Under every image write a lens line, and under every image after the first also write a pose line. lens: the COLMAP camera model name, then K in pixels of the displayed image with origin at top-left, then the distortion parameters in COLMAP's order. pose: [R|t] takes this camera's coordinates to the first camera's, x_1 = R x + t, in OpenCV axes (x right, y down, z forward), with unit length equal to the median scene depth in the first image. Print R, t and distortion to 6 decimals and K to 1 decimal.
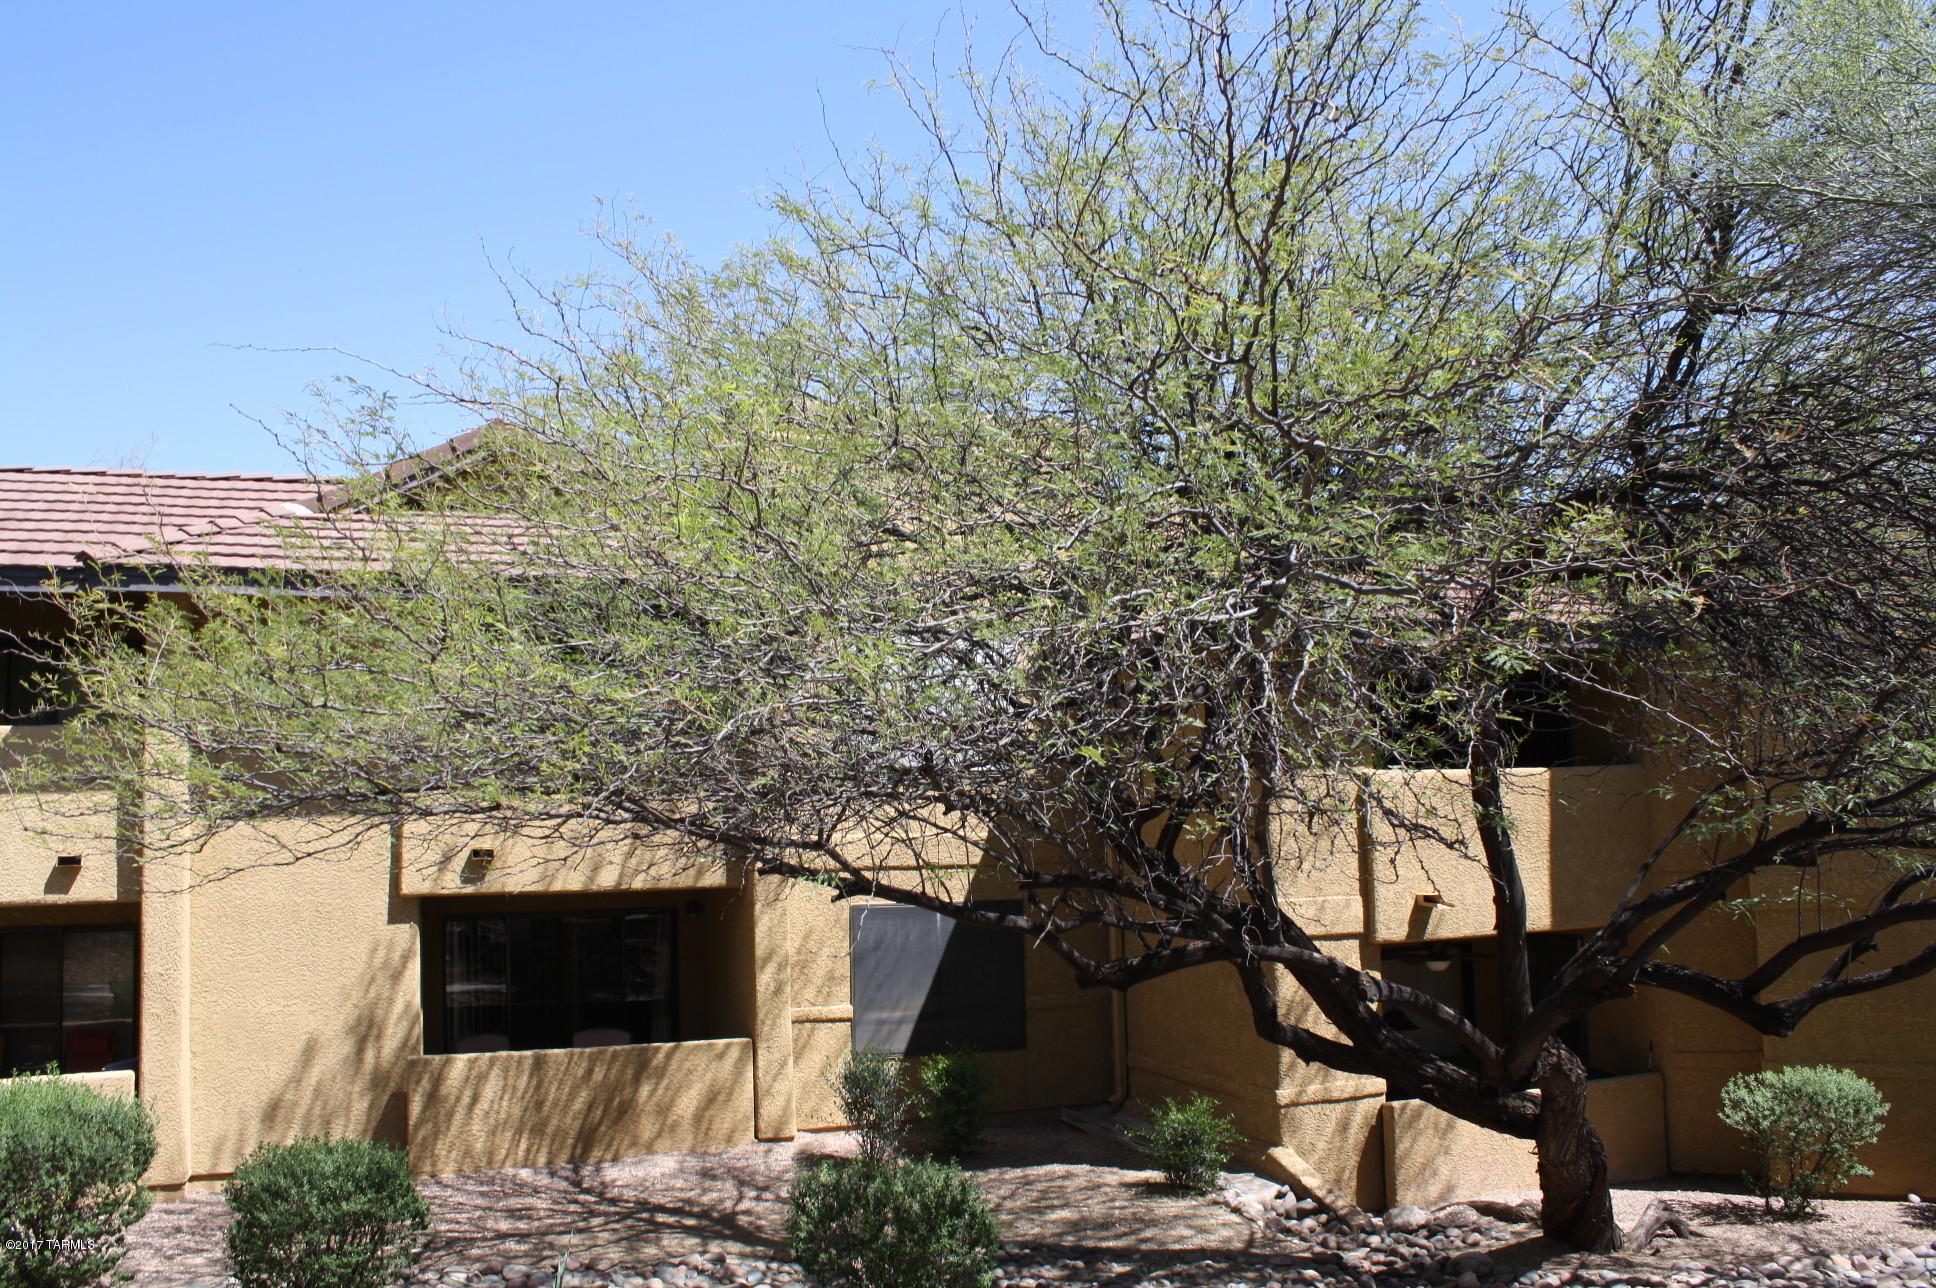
lens RADIAL K [[1628.0, 0, 972.2], [0, 1628.0, 656.6], [0, 0, 1]] dist [-0.160580, 0.127222]
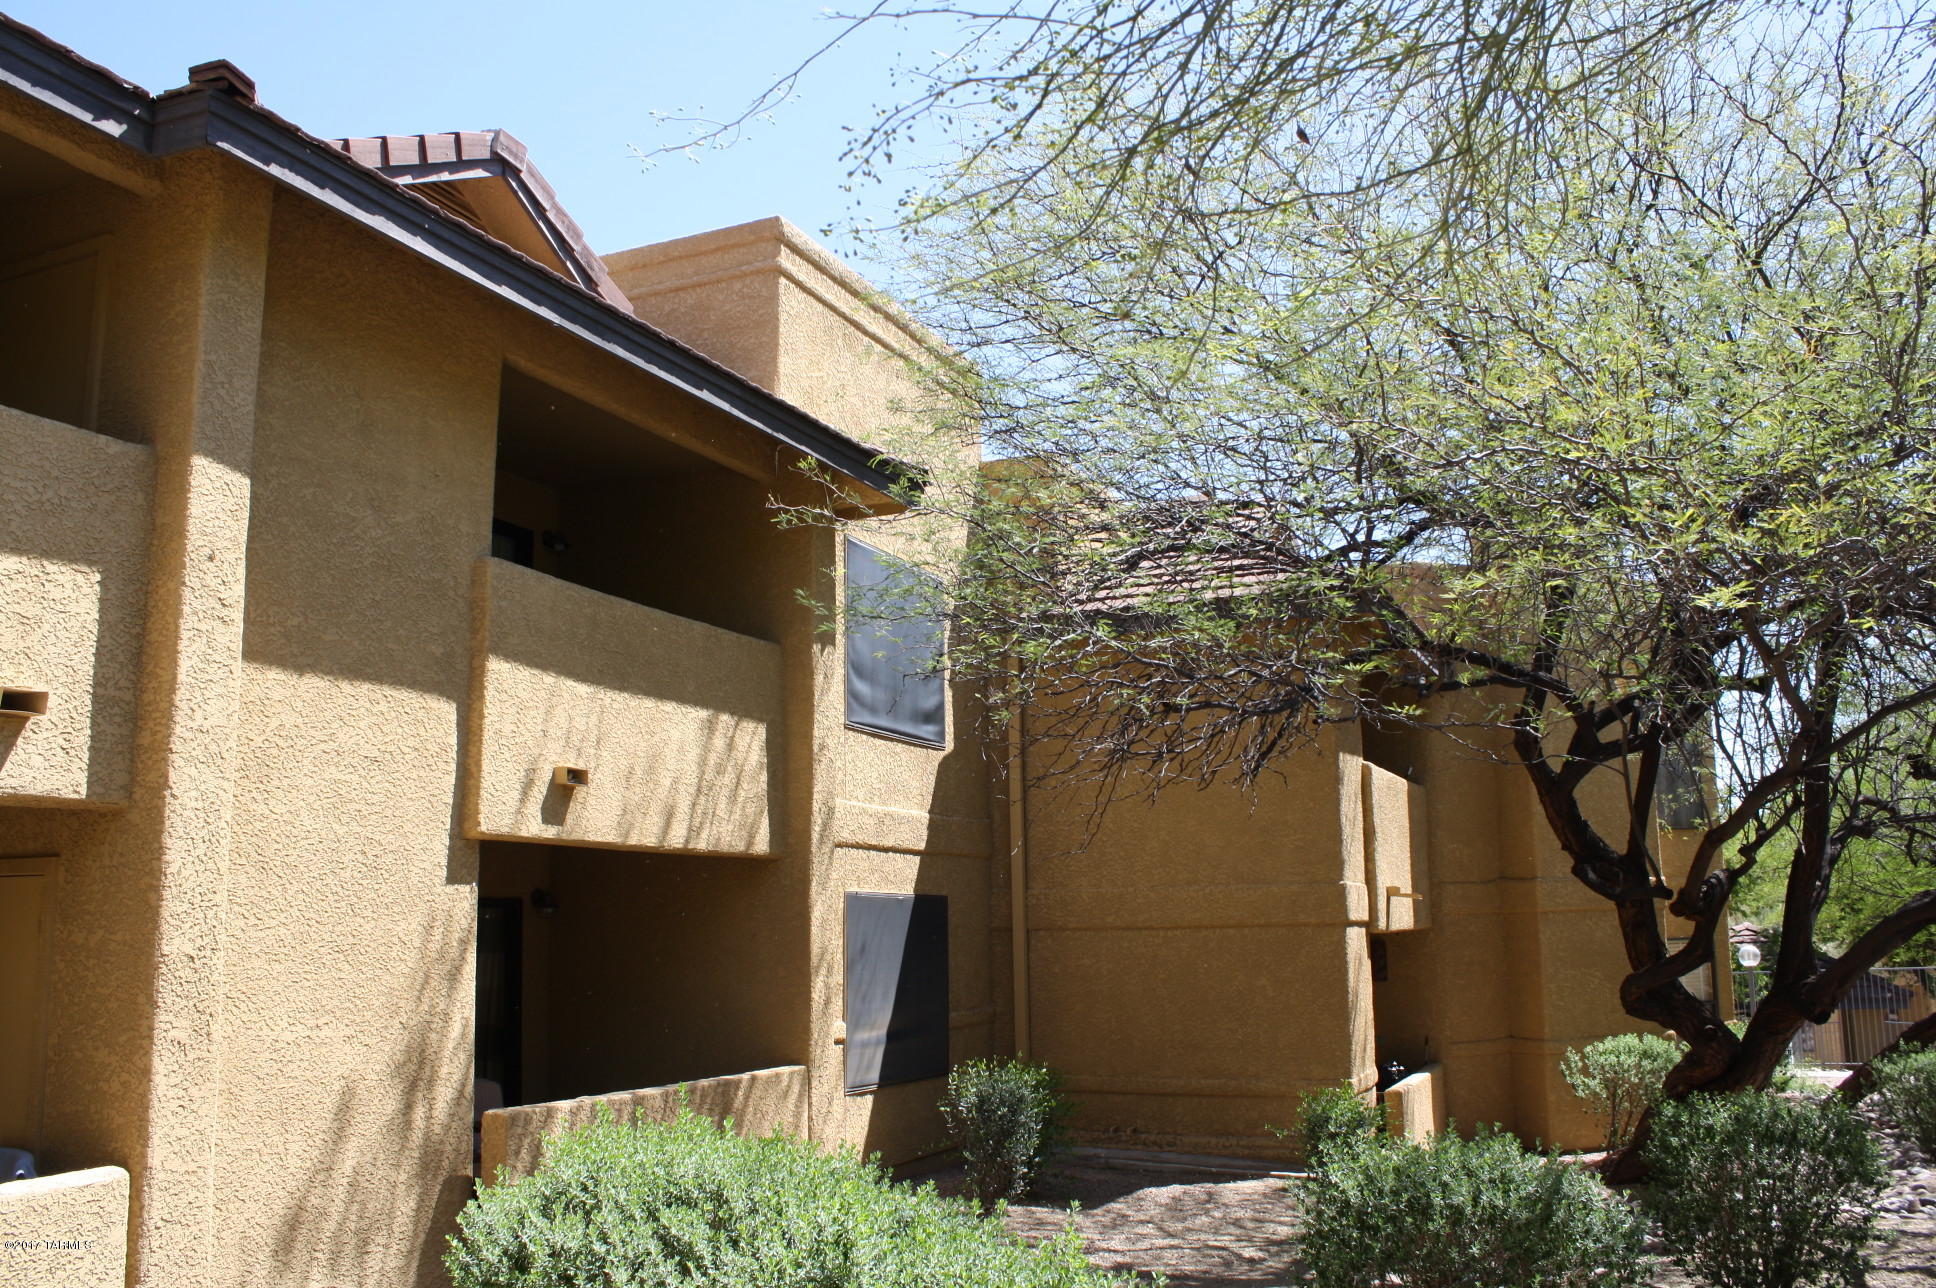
lens RADIAL K [[1628.0, 0, 972.2], [0, 1628.0, 656.6], [0, 0, 1]] dist [-0.160580, 0.127222]
pose [[0.701234, 0.131947, 0.700615, -0.649000], [-0.076093, 0.990962, -0.110469, 0.135603], [-0.708859, 0.024153, 0.704937, 0.453241]]
